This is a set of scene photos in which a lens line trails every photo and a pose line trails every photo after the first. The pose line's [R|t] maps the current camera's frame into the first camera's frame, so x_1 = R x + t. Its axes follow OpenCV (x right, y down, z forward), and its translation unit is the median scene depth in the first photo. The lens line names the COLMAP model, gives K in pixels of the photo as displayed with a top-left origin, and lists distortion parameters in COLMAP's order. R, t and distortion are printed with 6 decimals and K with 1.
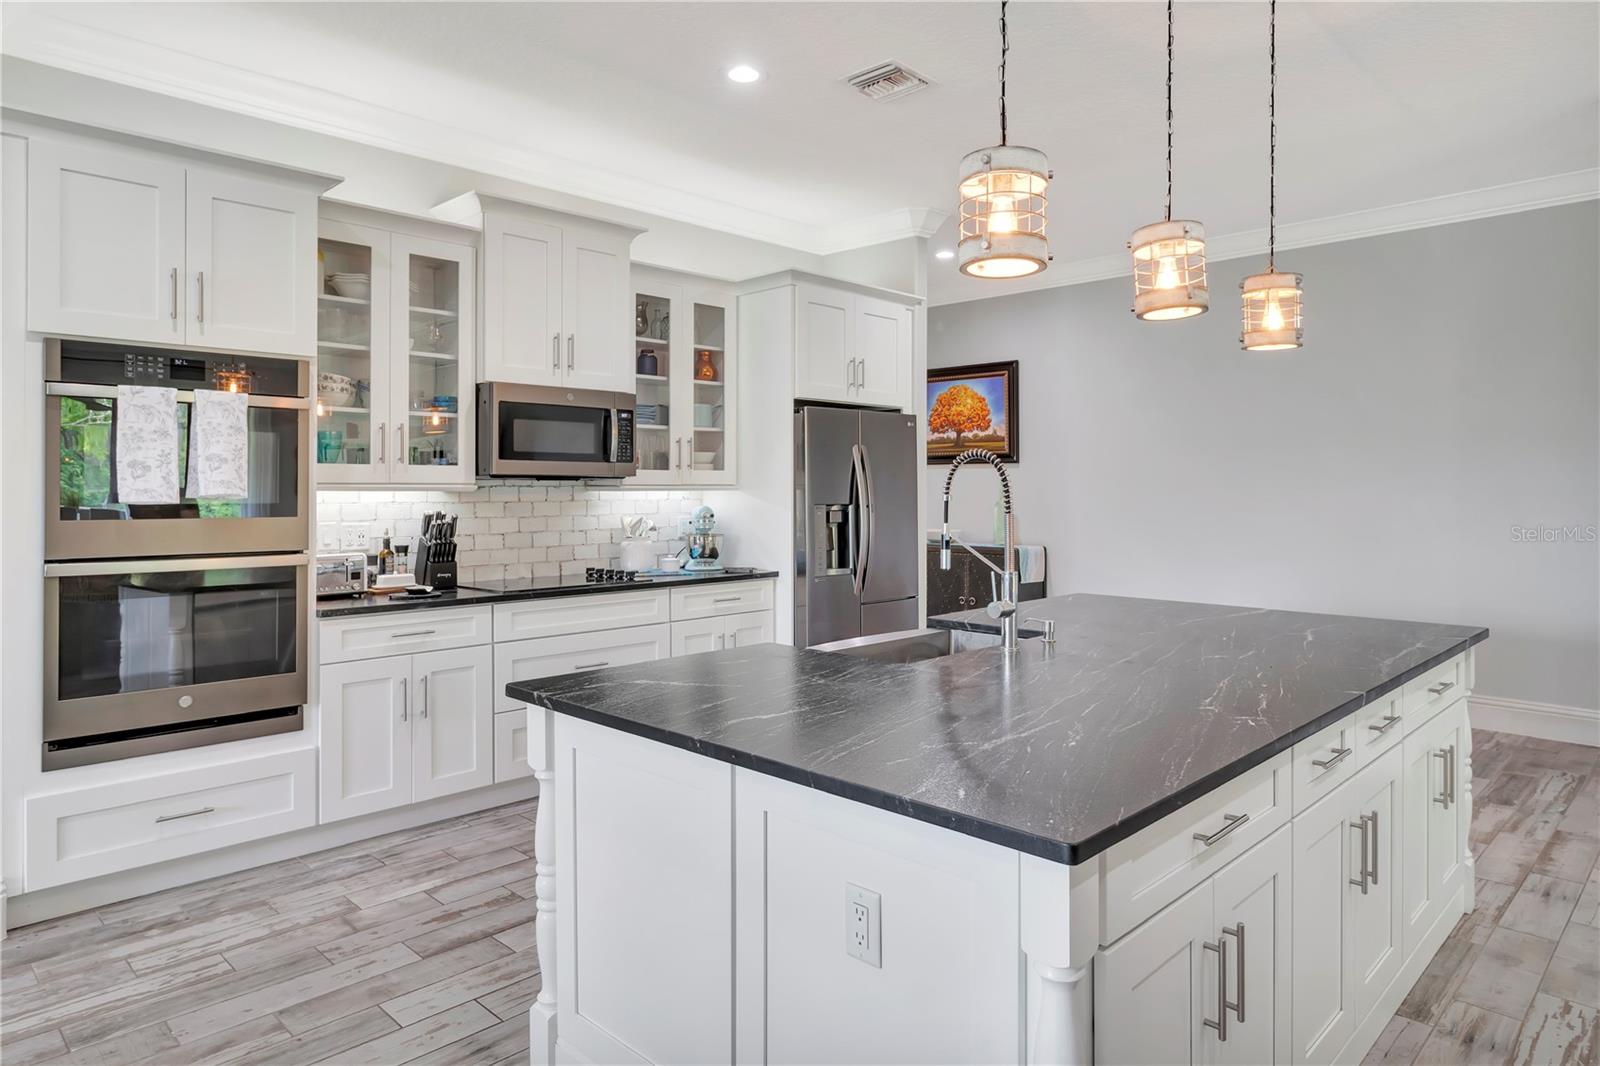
lens RADIAL K [[958.5, 0, 801.2], [0, 958.5, 485.7], [0, 0, 1]] dist [-0.008355, -0.000514]
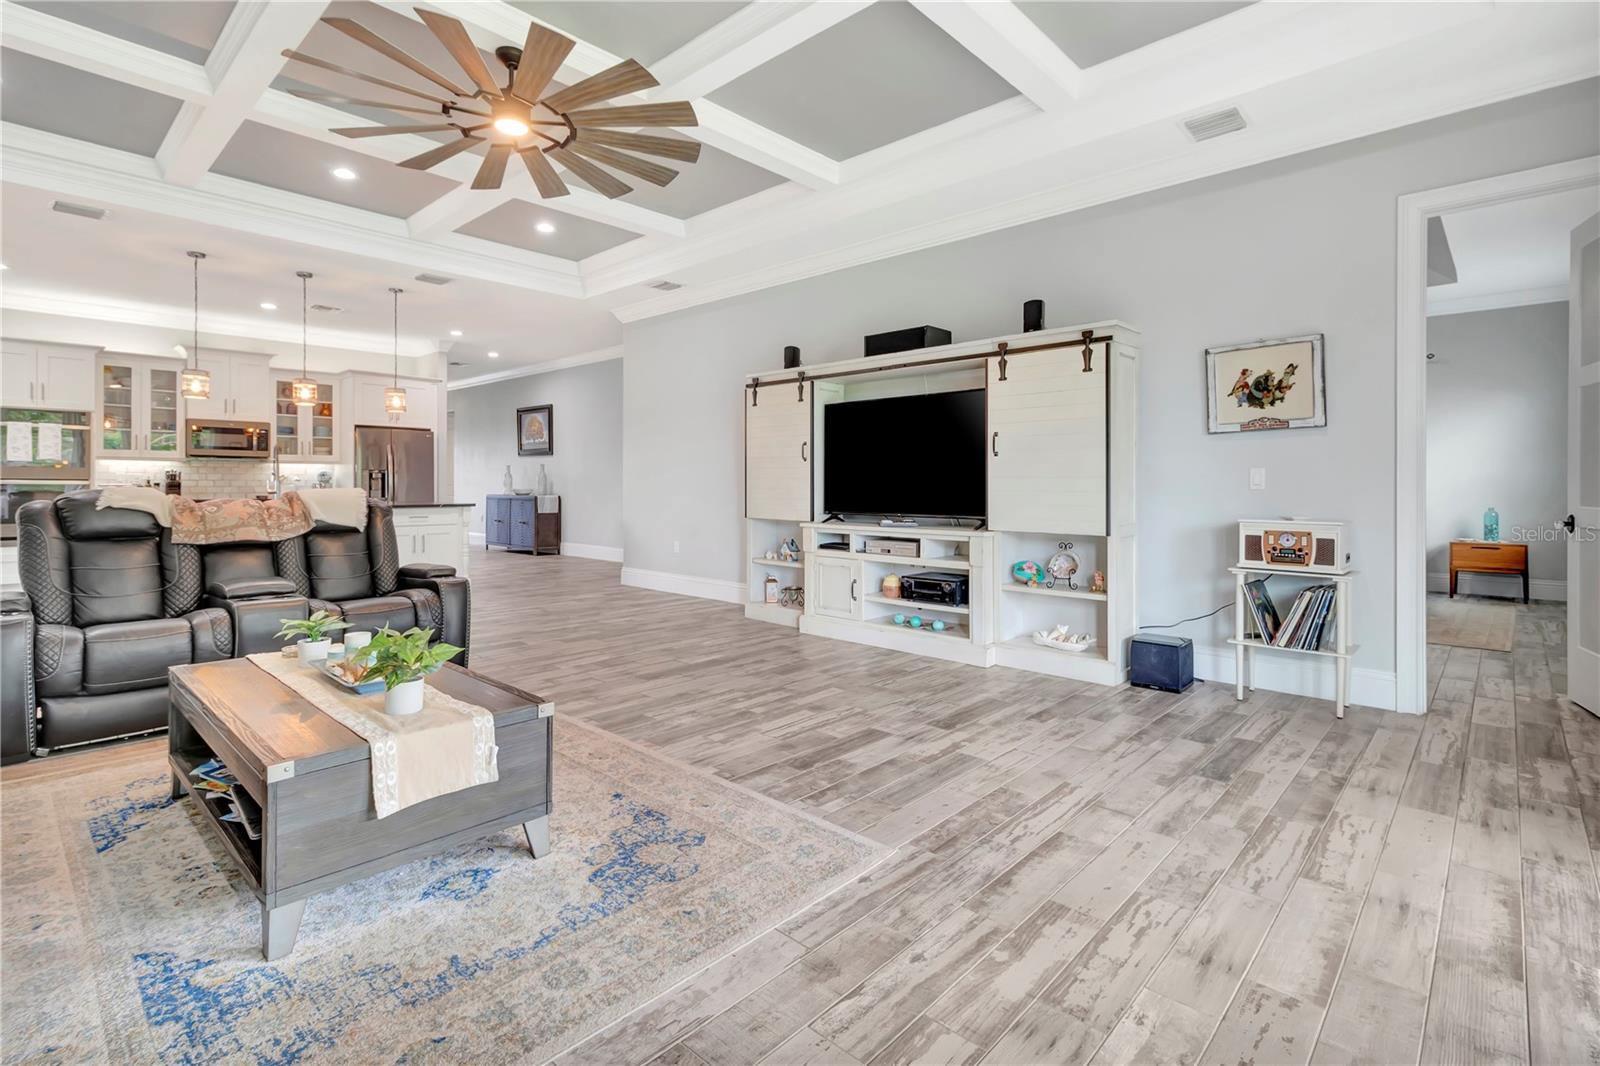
lens RADIAL K [[754.5, 0, 817.2], [0, 754.5, 480.1], [0, 0, 1]] dist [0.005316, 0.000244]
pose [[0.997861, 0.001827, 0.065348, 1.197652], [-0.001620, 0.999993, -0.003224, 0.058501], [-0.065353, 0.003111, 0.997857, -1.109765]]
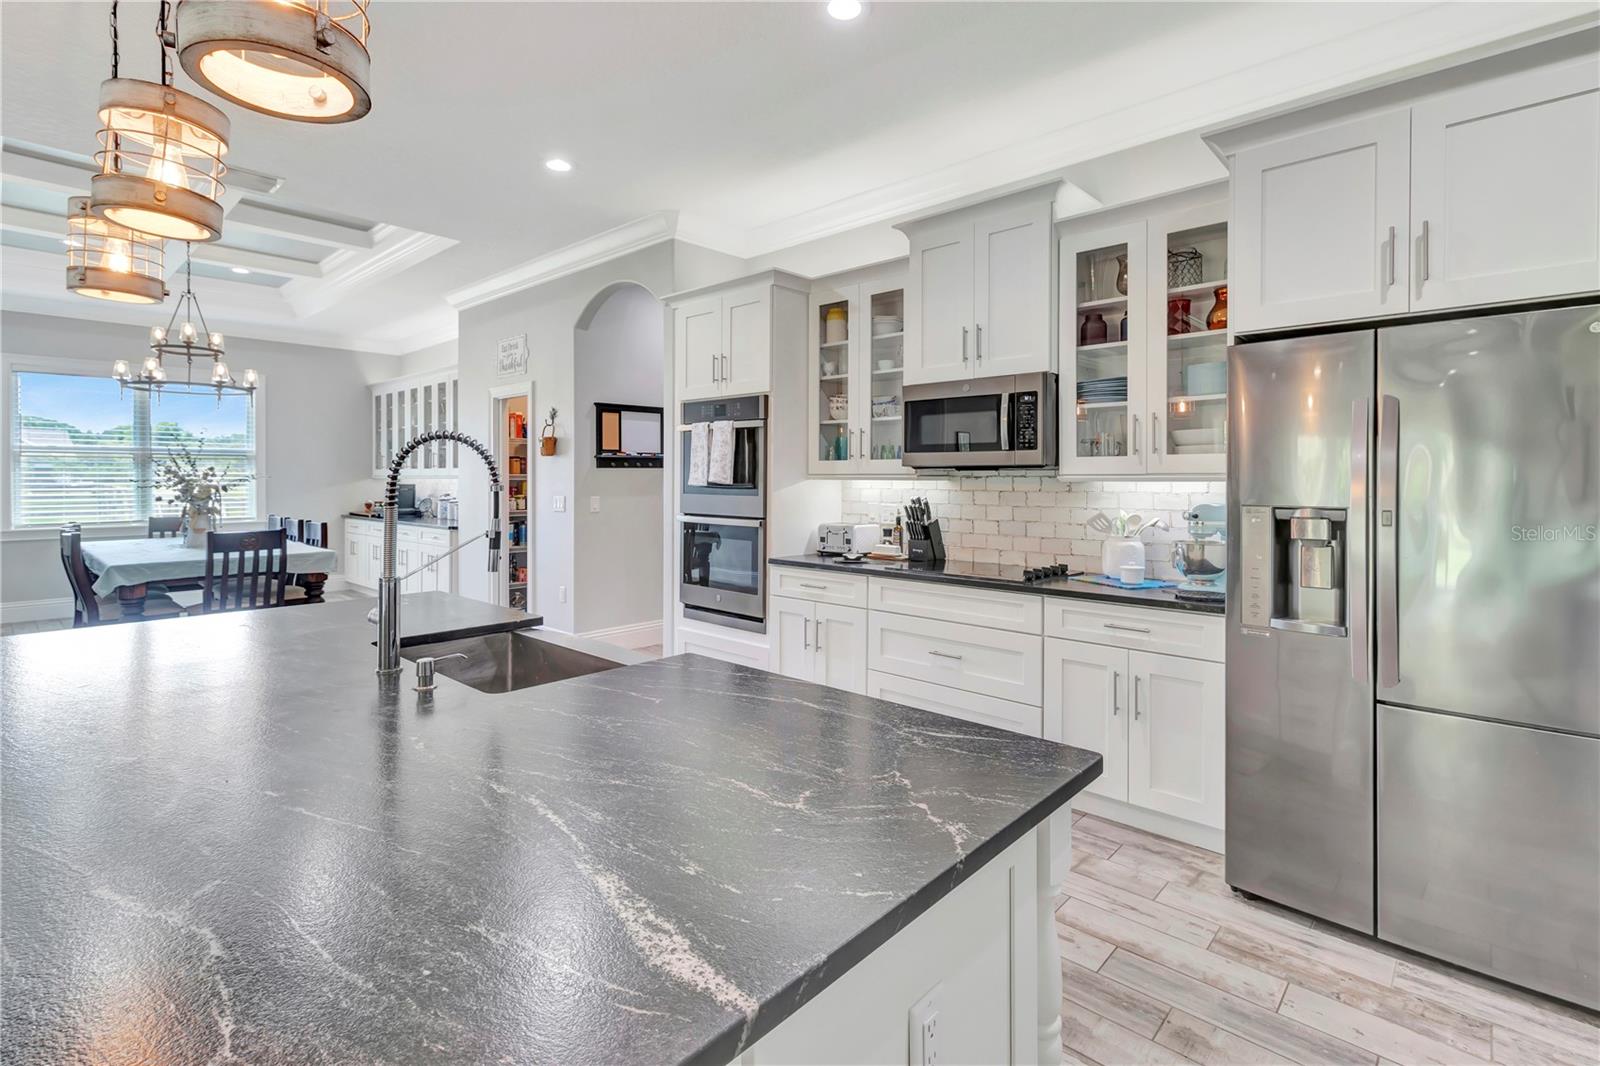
lens RADIAL K [[754.5, 0, 778.0], [0, 754.5, 485.7], [0, 0, 1]] dist [0.005316, 0.000244]
pose [[0.041304, 0.012599, -0.999067, 0.569925], [-0.000112, 0.999921, 0.012605, 0.000455], [0.999147, -0.000409, 0.041302, 0.799417]]
